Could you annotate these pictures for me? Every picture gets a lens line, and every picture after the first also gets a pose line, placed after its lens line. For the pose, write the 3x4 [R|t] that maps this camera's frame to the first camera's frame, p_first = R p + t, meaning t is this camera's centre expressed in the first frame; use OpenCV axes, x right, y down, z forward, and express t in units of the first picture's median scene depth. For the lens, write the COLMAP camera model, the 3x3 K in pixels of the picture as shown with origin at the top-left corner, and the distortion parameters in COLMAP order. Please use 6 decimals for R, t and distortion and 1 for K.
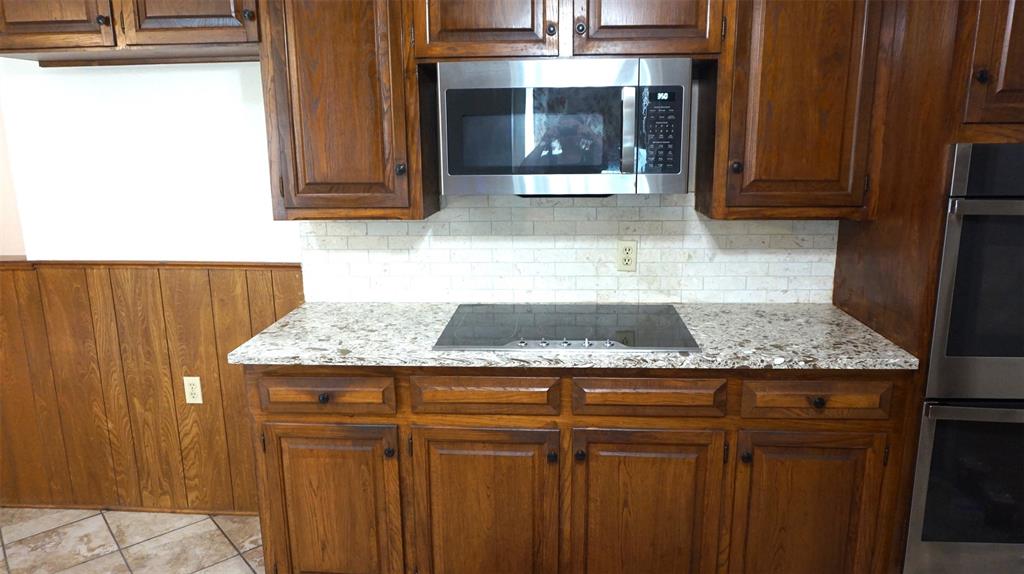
lens RADIAL K [[702.6, 0, 512.0], [0, 702.6, 287.0], [0, 0, 1]] dist [-0.050356, 0.044012]
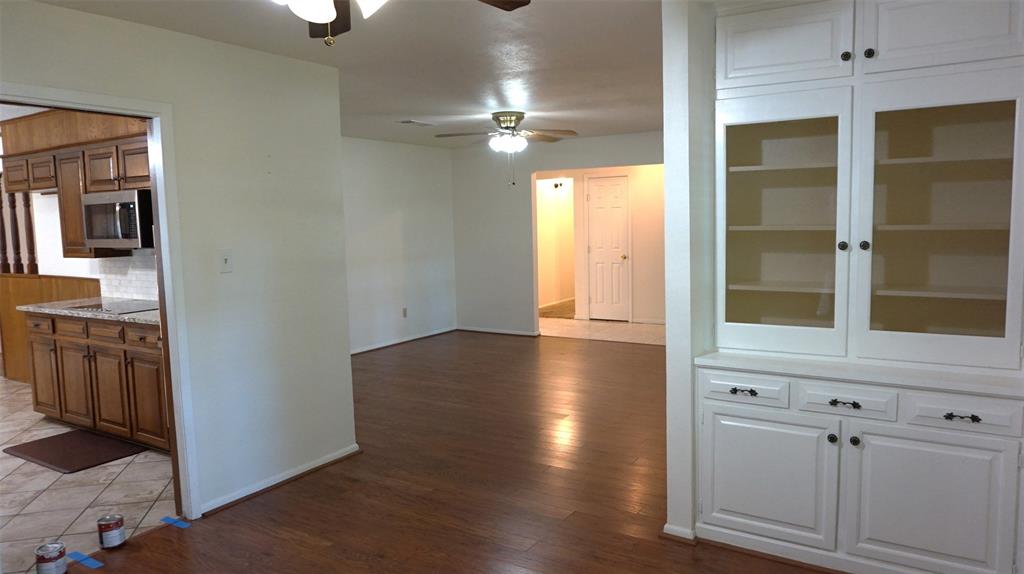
lens RADIAL K [[702.6, 0, 512.0], [0, 702.6, 287.0], [0, 0, 1]] dist [-0.050356, 0.044012]
pose [[0.874870, 0.038665, -0.482812, 2.441522], [-0.091657, 0.992014, -0.086641, 0.079378], [0.475606, 0.120052, 0.871428, -0.382386]]
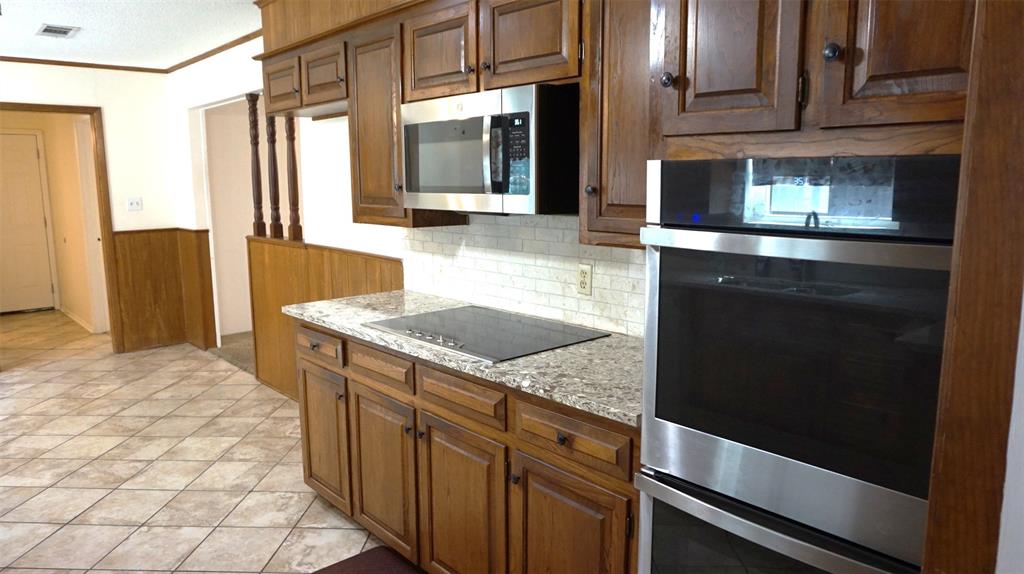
lens RADIAL K [[702.6, 0, 512.0], [0, 702.6, 287.0], [0, 0, 1]] dist [-0.050356, 0.044012]
pose [[0.710995, 0.115044, -0.693723, 0.976763], [-0.151965, 0.988352, 0.008156, -0.031612], [0.686581, 0.099623, 0.720196, 0.247545]]
